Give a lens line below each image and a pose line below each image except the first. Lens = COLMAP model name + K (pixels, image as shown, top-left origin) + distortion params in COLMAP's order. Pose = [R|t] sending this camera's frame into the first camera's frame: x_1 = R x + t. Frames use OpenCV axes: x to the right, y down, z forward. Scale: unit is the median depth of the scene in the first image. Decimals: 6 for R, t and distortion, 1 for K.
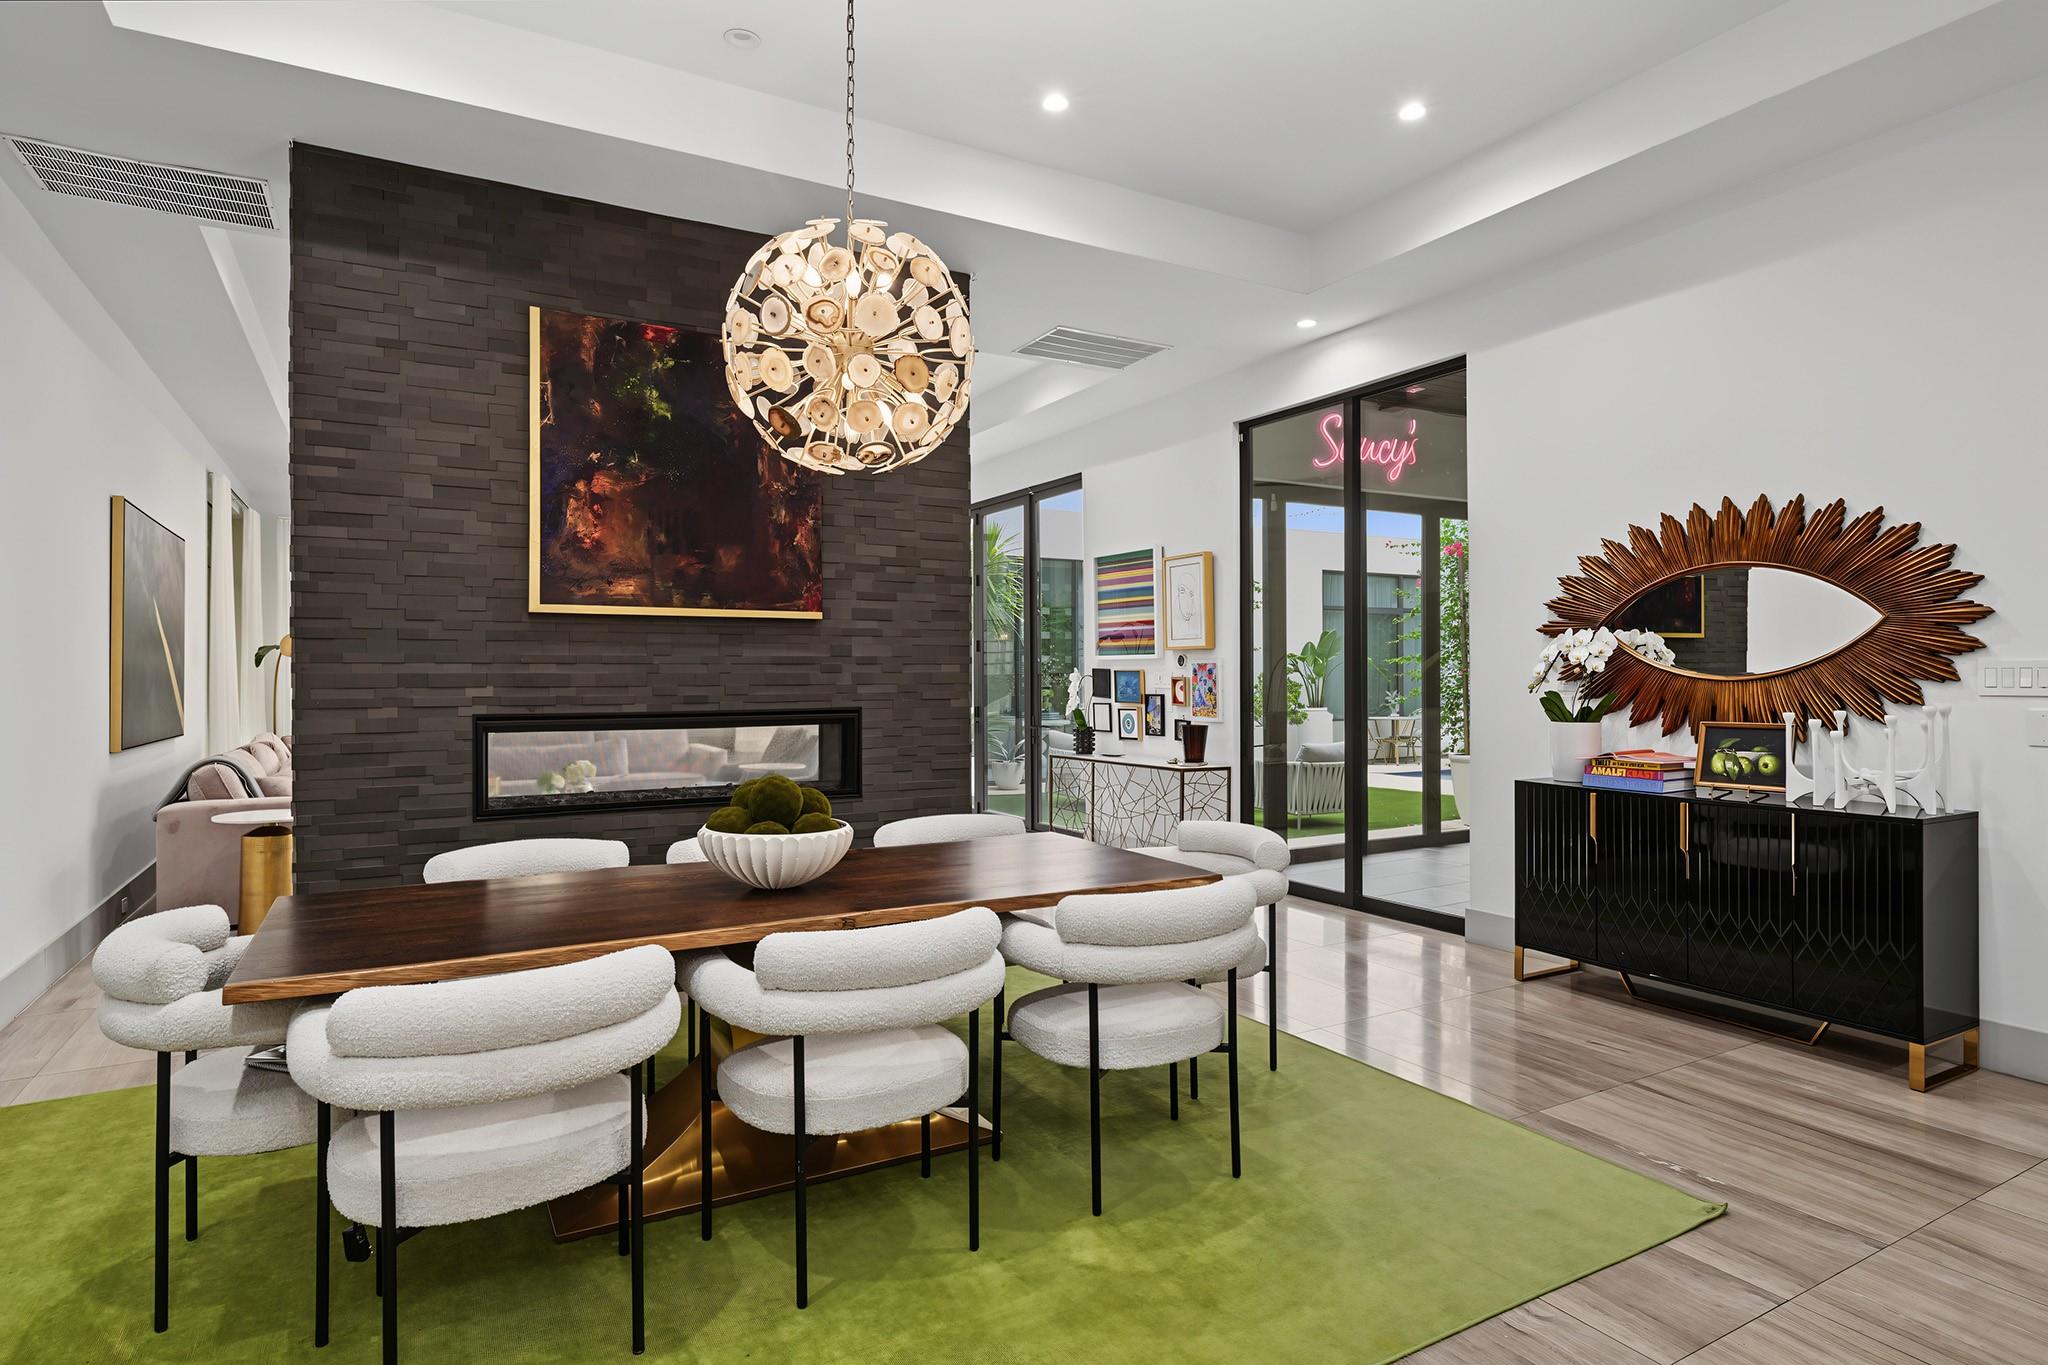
lens RADIAL K [[1097.9, 0, 1017.5], [0, 1097.9, 675.0], [0, 0, 1]] dist [-0.002798, -0.001193]
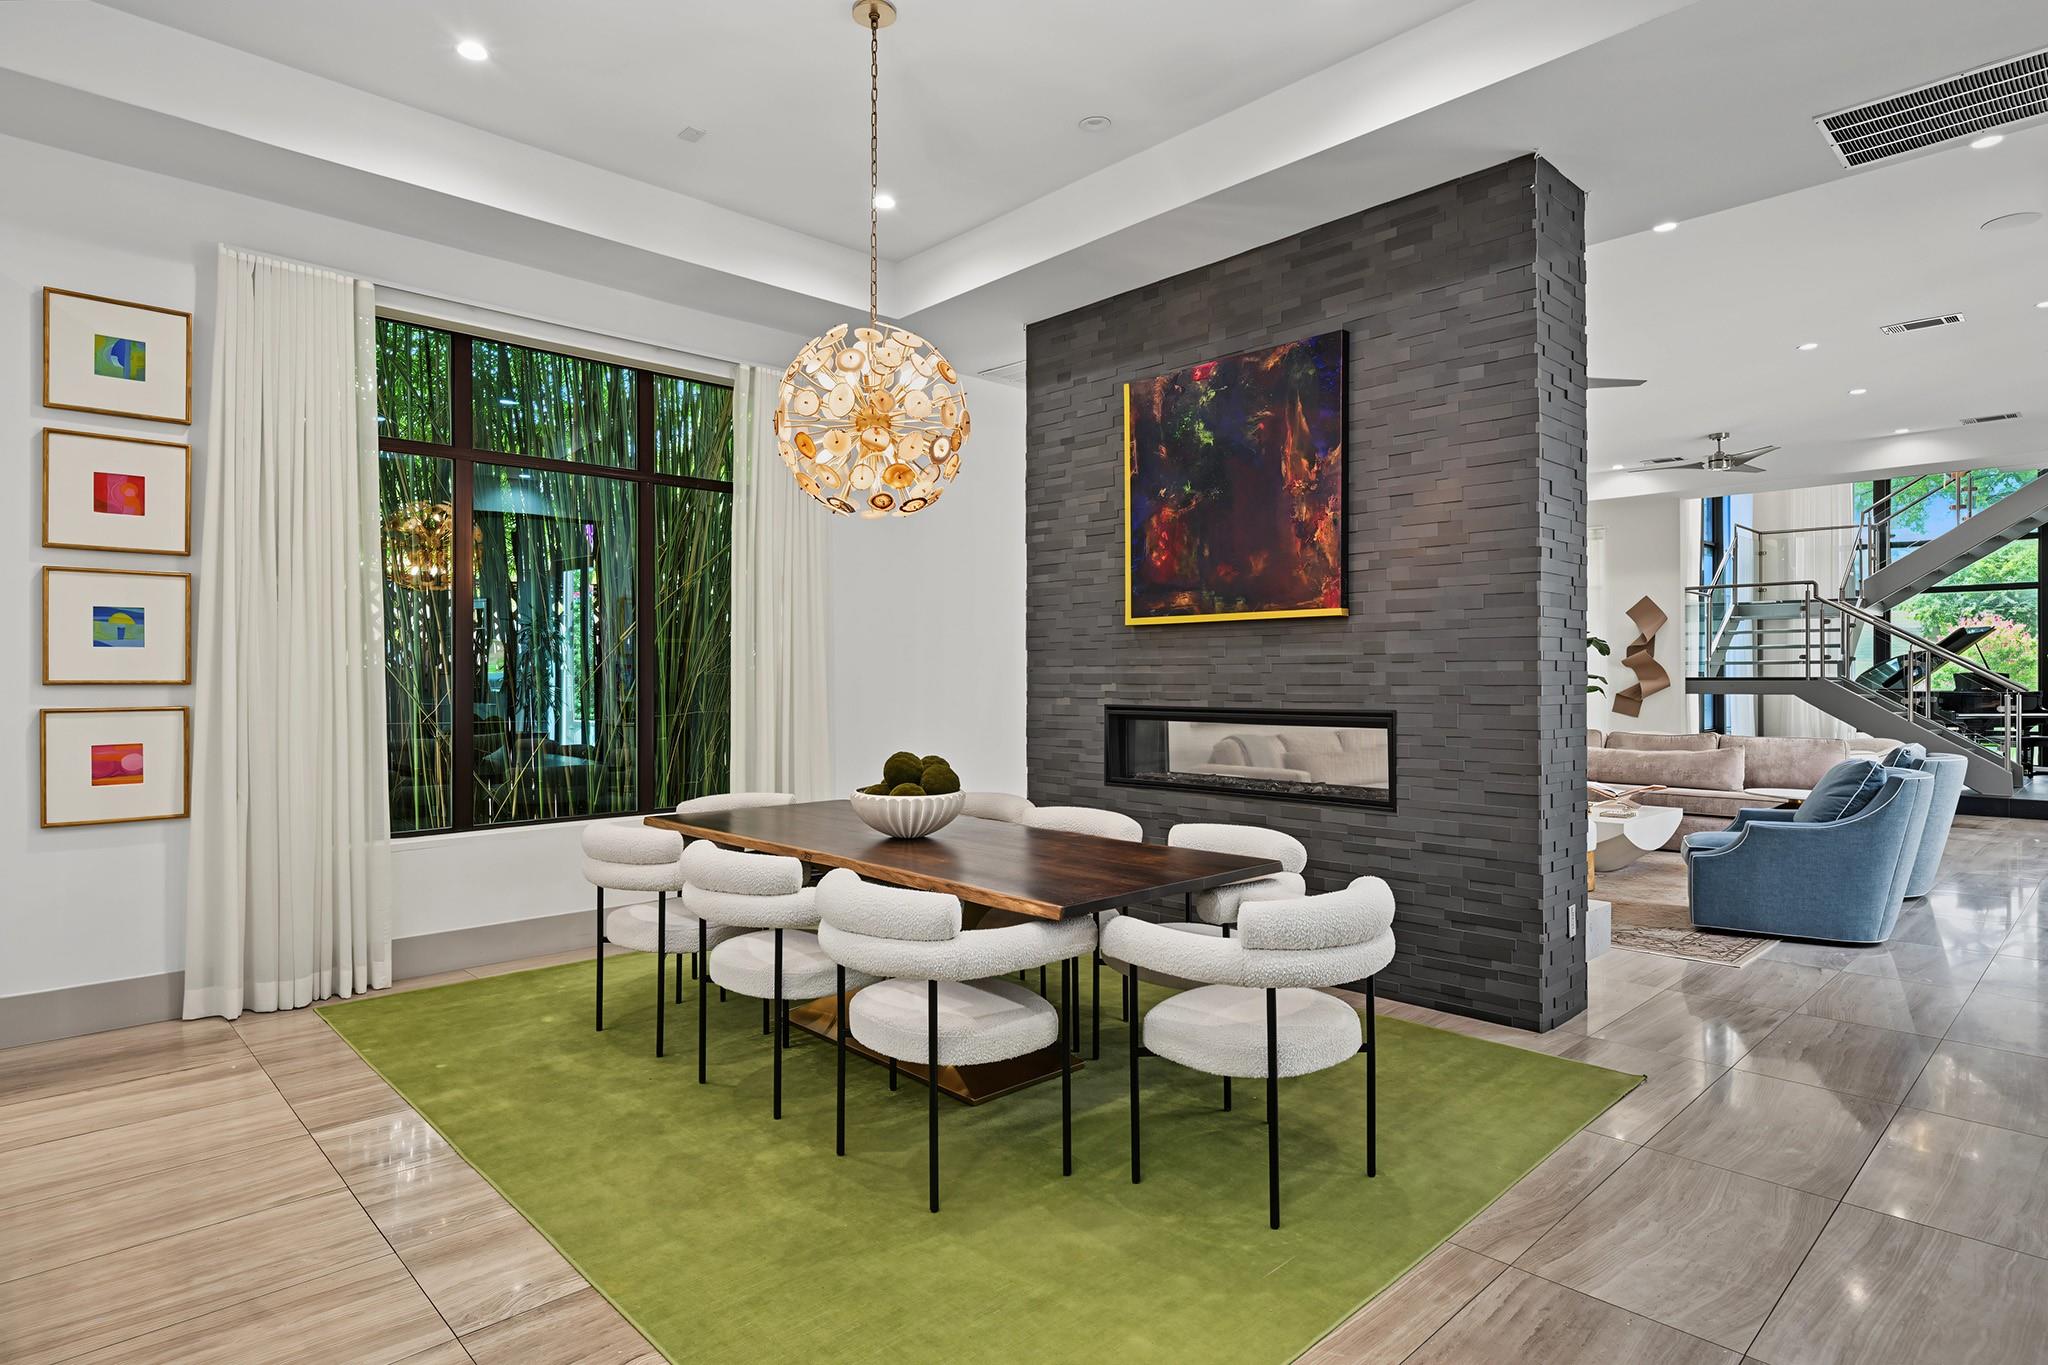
lens RADIAL K [[1097.9, 0, 1011.1], [0, 1097.9, 678.1], [0, 0, 1]] dist [-0.002798, -0.001193]
pose [[0.235526, 0.003166, -0.971863, 0.692579], [0.001307, 0.999993, 0.003574, -0.000791], [0.971867, -0.002112, 0.235520, 0.520794]]
